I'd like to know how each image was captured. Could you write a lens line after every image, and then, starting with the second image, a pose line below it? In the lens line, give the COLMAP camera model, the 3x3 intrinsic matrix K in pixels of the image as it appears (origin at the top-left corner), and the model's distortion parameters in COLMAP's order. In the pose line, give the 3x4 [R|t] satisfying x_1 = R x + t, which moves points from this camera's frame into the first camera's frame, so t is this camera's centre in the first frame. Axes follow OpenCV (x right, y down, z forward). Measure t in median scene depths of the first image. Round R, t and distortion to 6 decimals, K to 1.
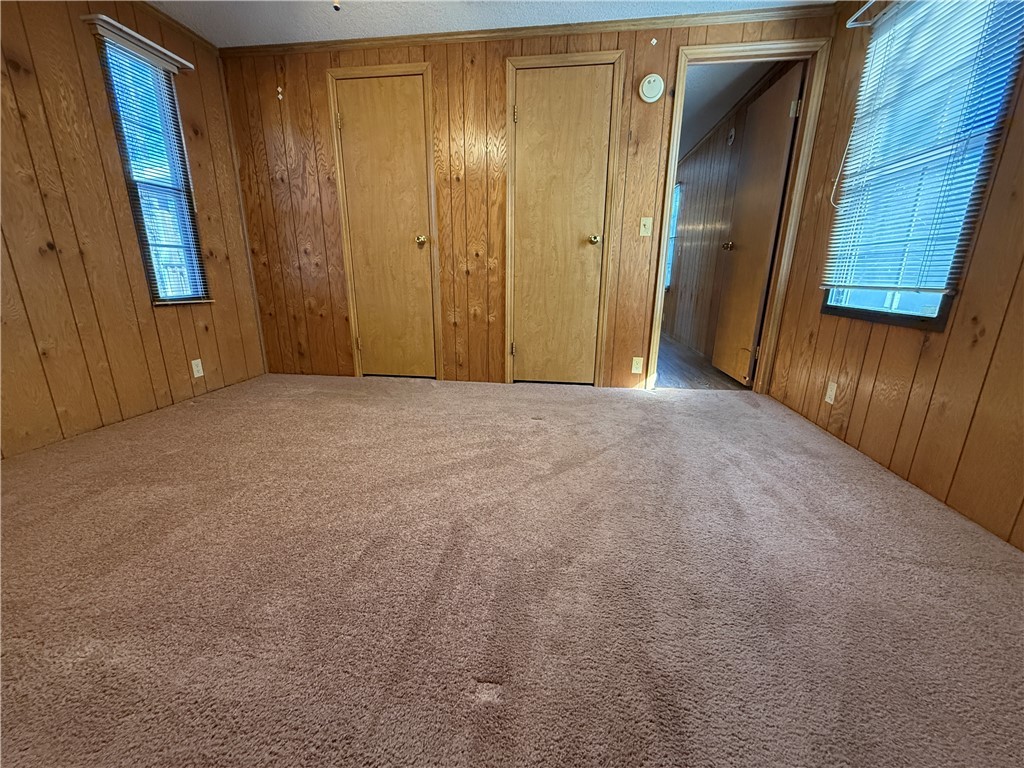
lens RADIAL K [[407.4, 0, 511.1], [0, 407.4, 384.3], [0, 0, 1]] dist [0.000166, -0.000059]
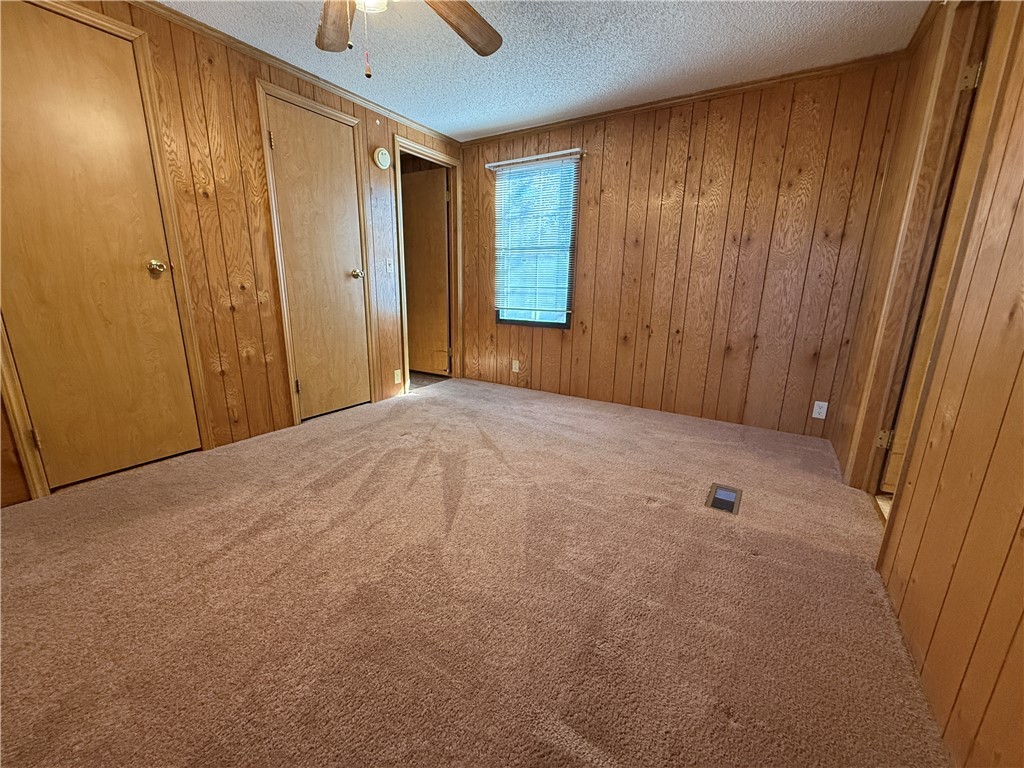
lens RADIAL K [[407.4, 0, 511.9], [0, 407.4, 384.4], [0, 0, 1]] dist [0.000166, -0.000059]
pose [[0.411970, -0.215491, 0.885350, -0.672491], [0.227395, 0.965205, 0.129116, -0.110250], [-0.882367, 0.148132, 0.446637, 0.166667]]
